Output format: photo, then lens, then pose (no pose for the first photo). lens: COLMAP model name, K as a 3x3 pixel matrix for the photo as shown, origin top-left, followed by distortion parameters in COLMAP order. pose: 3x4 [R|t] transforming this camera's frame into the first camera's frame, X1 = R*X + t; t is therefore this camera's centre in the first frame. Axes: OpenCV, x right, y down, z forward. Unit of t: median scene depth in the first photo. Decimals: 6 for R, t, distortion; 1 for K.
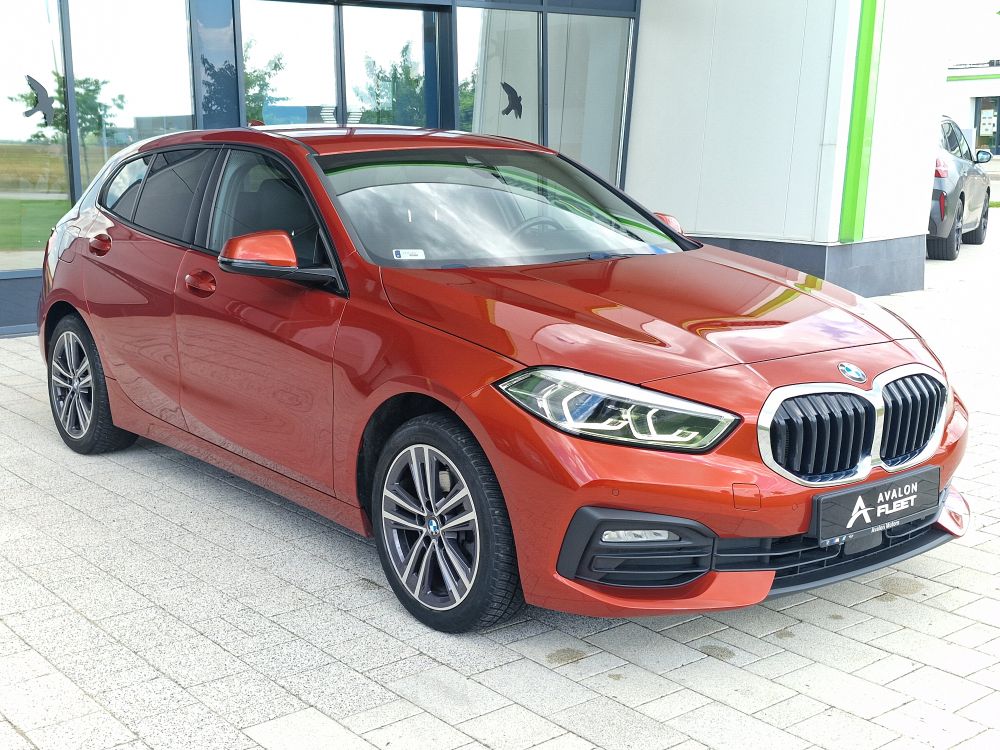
lens RADIAL K [[1310.0, 0, 526.6], [0, 1310.0, 374.7], [0, 0, 1]] dist [0.007588, 0.022678]
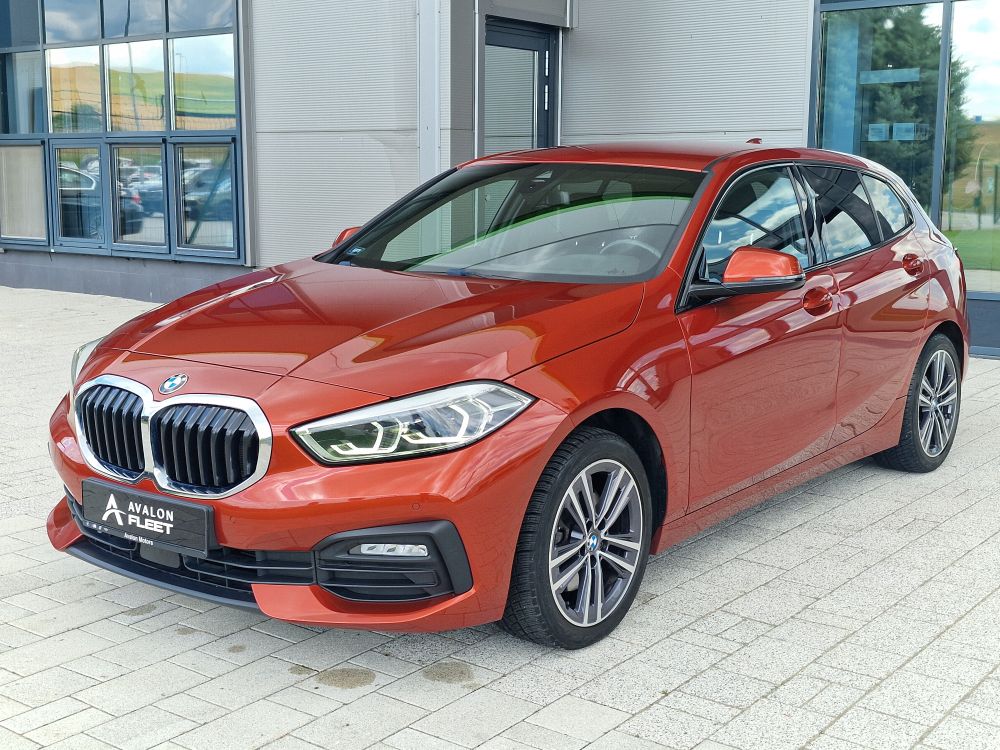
lens RADIAL K [[1310.0, 0, 526.6], [0, 1310.0, 374.7], [0, 0, 1]] dist [0.007588, 0.022678]
pose [[0.246278, 0.160030, -0.955896, 1.272569], [-0.180560, 0.976583, 0.116974, -0.173093], [0.952232, 0.143788, 0.269406, 1.000977]]
